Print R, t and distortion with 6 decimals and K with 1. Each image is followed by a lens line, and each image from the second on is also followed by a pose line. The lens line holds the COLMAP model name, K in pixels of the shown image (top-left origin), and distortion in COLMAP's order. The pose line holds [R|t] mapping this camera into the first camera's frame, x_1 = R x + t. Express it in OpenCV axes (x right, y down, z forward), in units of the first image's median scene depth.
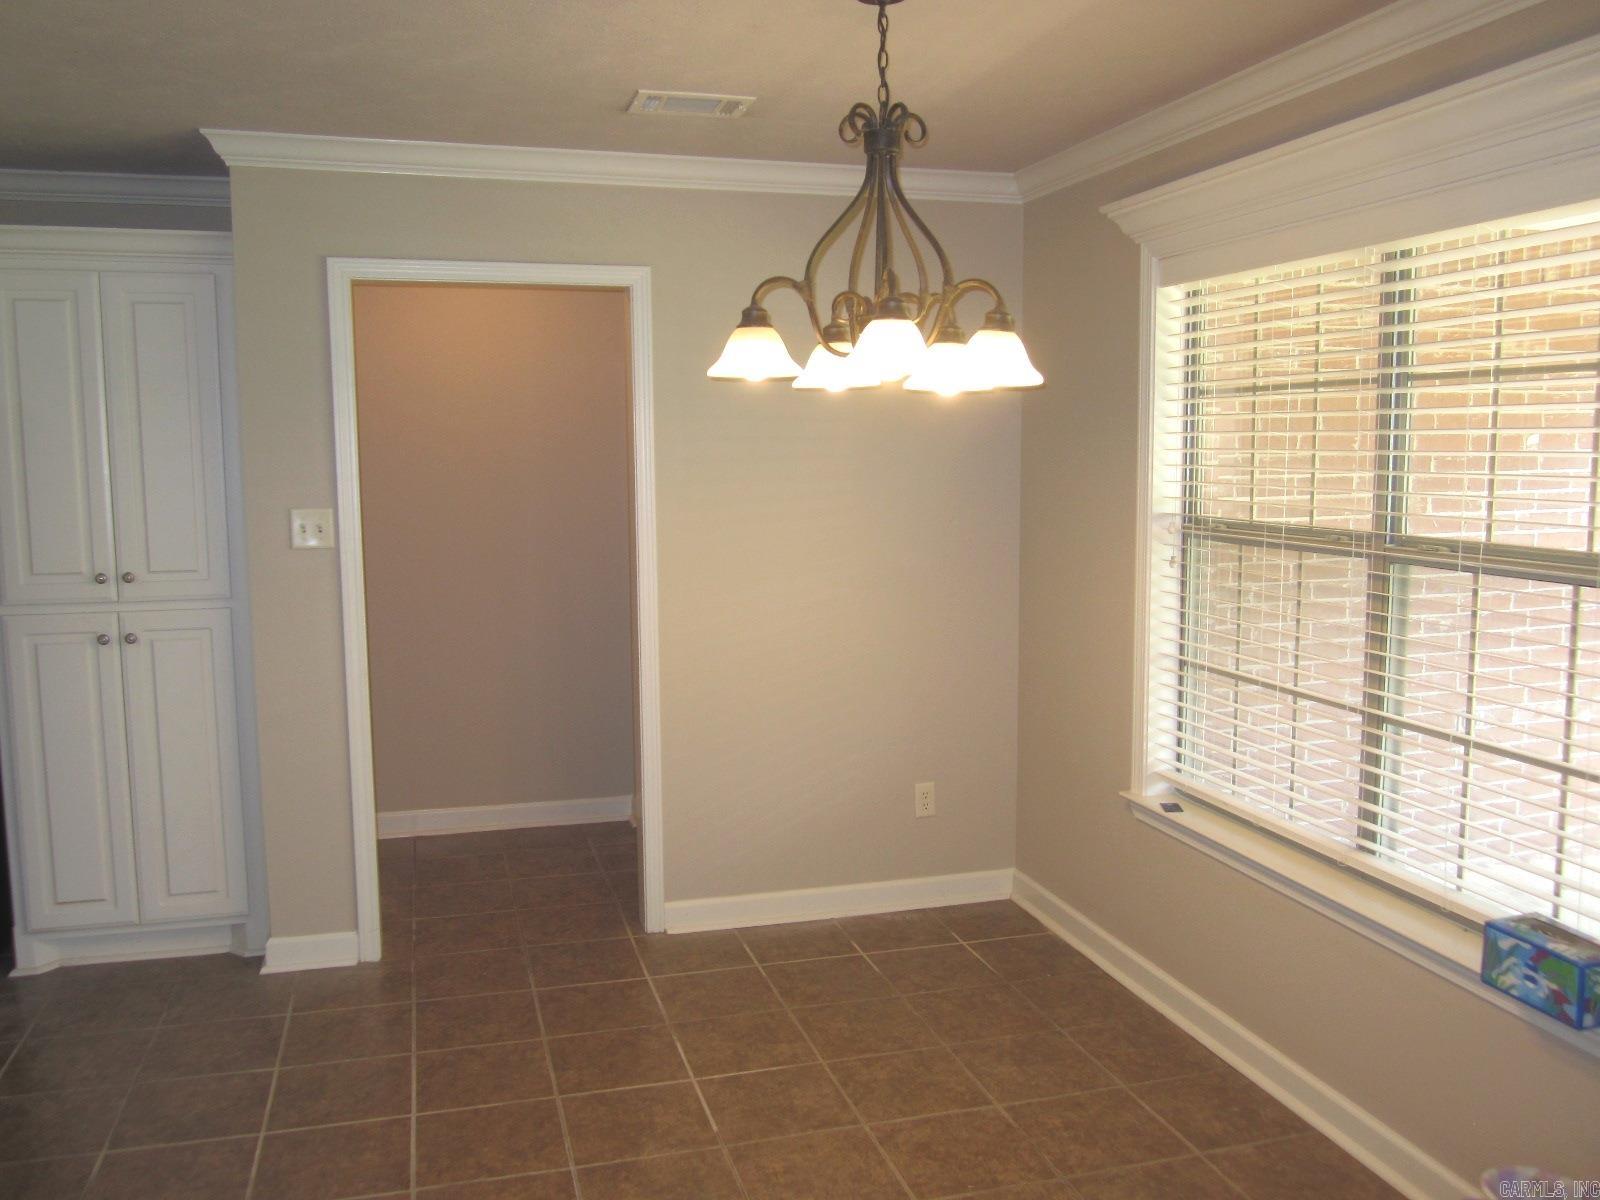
lens RADIAL K [[1345.2, 0, 824.5], [0, 1345.2, 603.0], [0, 0, 1]] dist [-0.074651, 0.099454]
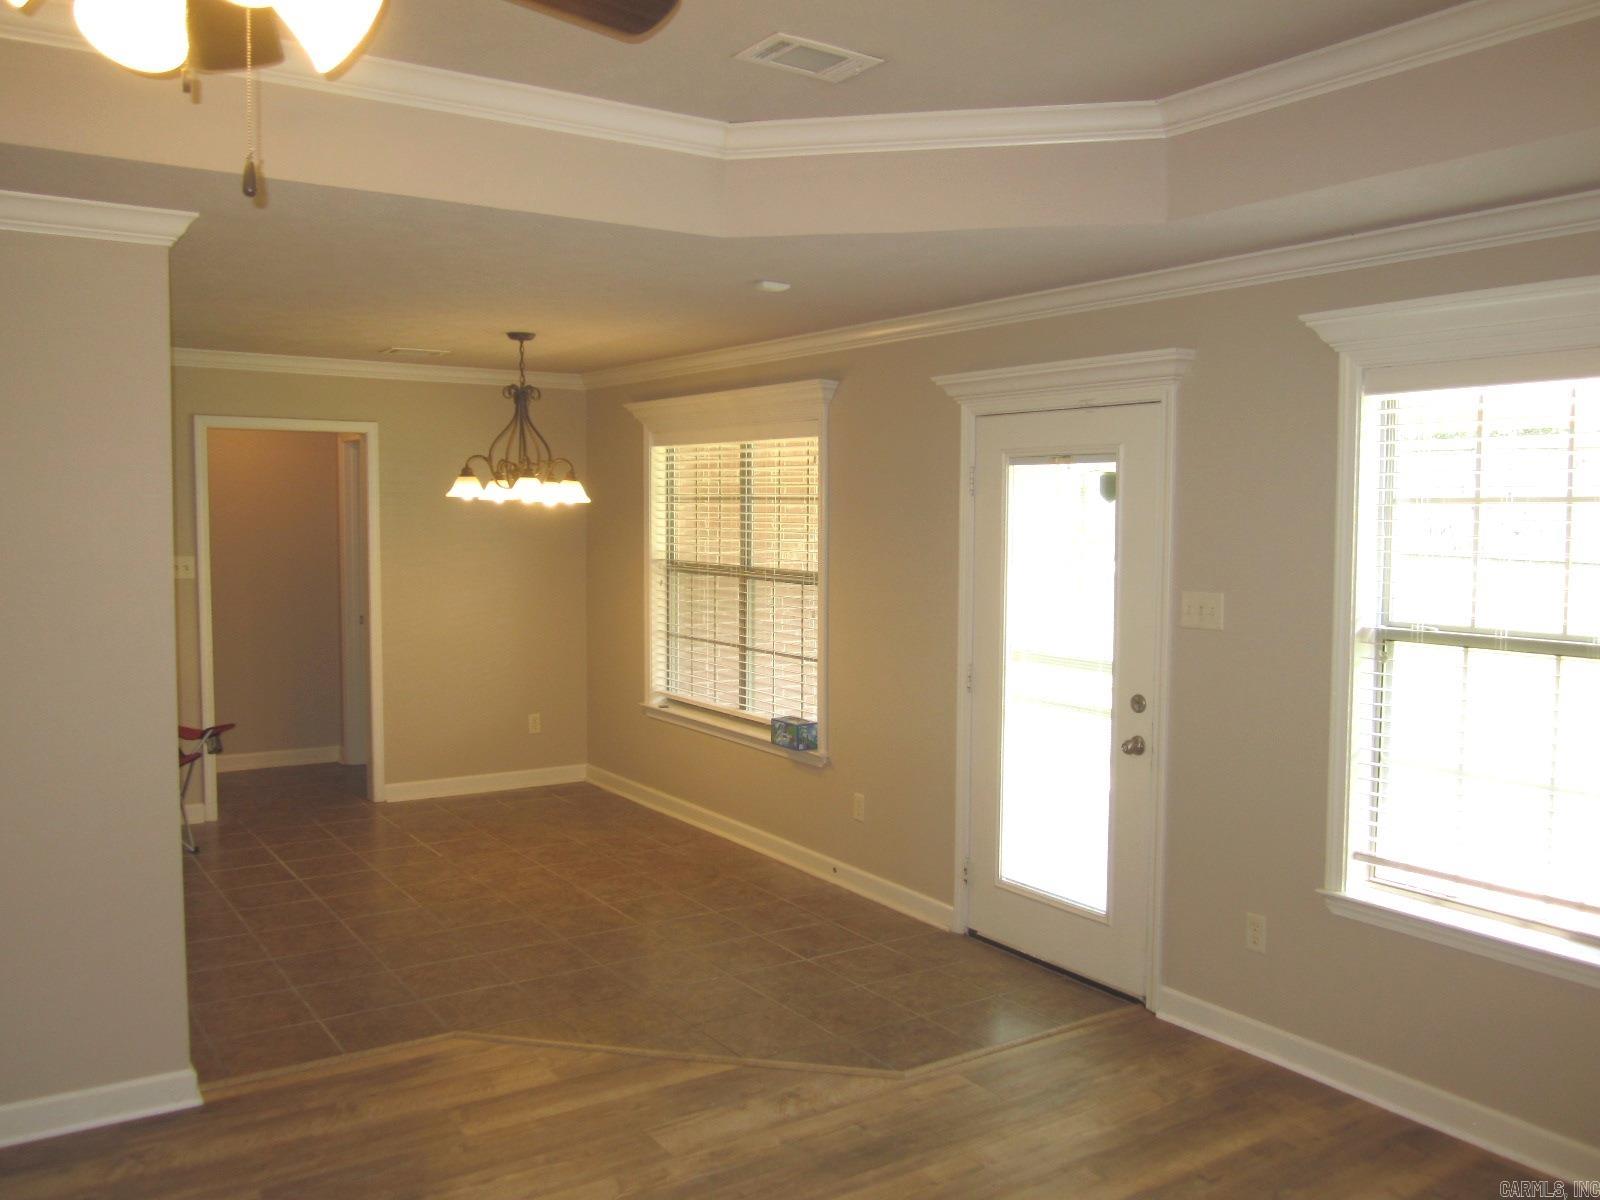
lens RADIAL K [[1345.2, 0, 824.5], [0, 1345.2, 603.0], [0, 0, 1]] dist [-0.074651, 0.099454]
pose [[0.952338, -0.008211, 0.304934, -0.148768], [0.022052, 0.998875, -0.041971, 0.108242], [-0.304247, 0.046695, 0.951448, -1.203972]]
